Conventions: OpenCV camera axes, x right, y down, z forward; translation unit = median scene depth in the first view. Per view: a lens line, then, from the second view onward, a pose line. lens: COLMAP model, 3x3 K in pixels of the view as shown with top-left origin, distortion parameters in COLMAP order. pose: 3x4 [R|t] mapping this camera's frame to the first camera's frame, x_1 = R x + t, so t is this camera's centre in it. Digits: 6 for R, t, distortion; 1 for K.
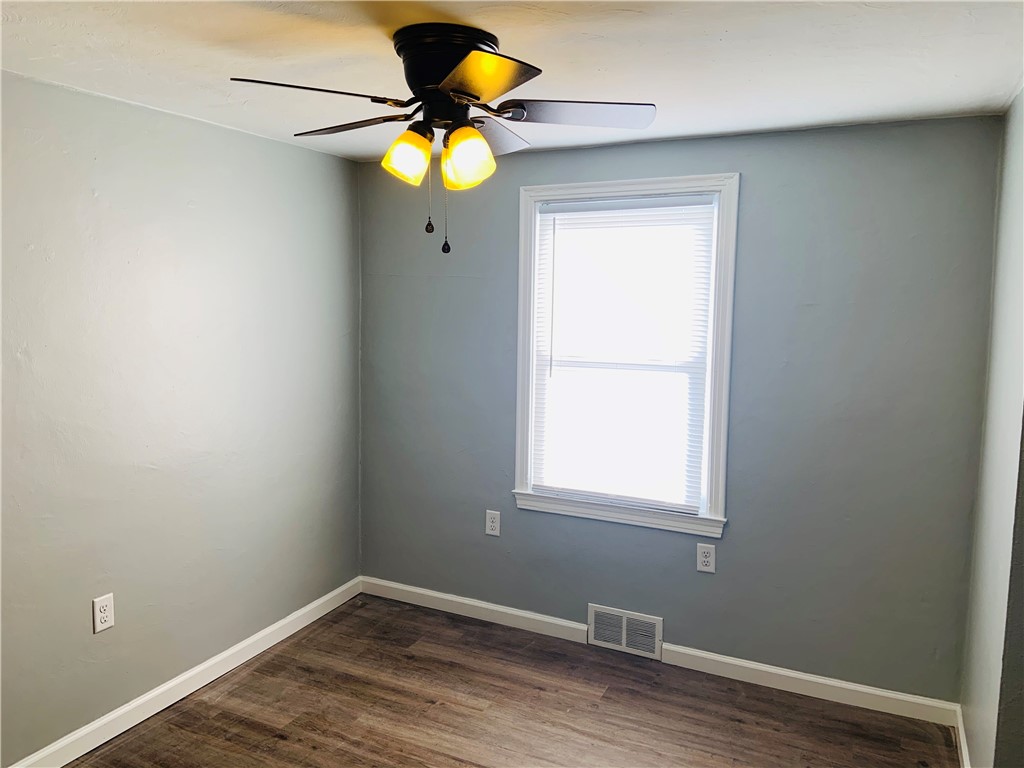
lens RADIAL K [[768.9, 0, 506.3], [0, 768.9, 369.8], [0, 0, 1]] dist [0.099606, -0.111093]
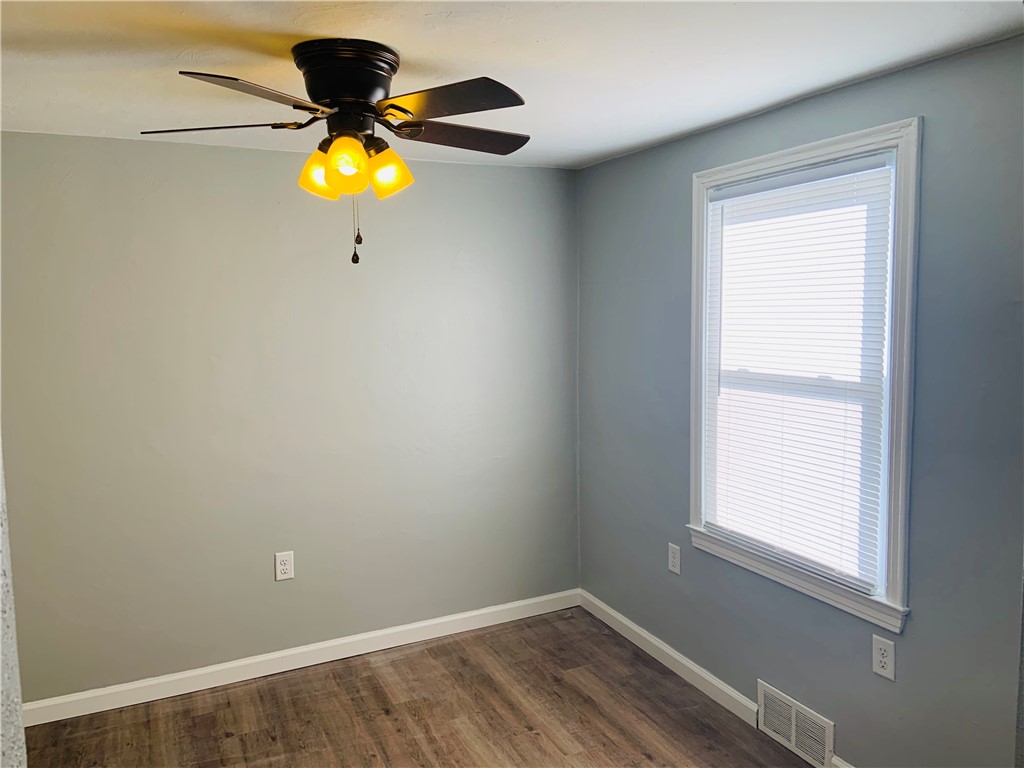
lens RADIAL K [[768.9, 0, 485.3], [0, 768.9, 368.5], [0, 0, 1]] dist [0.099606, -0.111093]
pose [[0.776871, 0.027612, -0.629054, 0.416447], [-0.034729, 0.999396, 0.000979, -0.012718], [0.628701, 0.021086, 0.777361, 0.195545]]
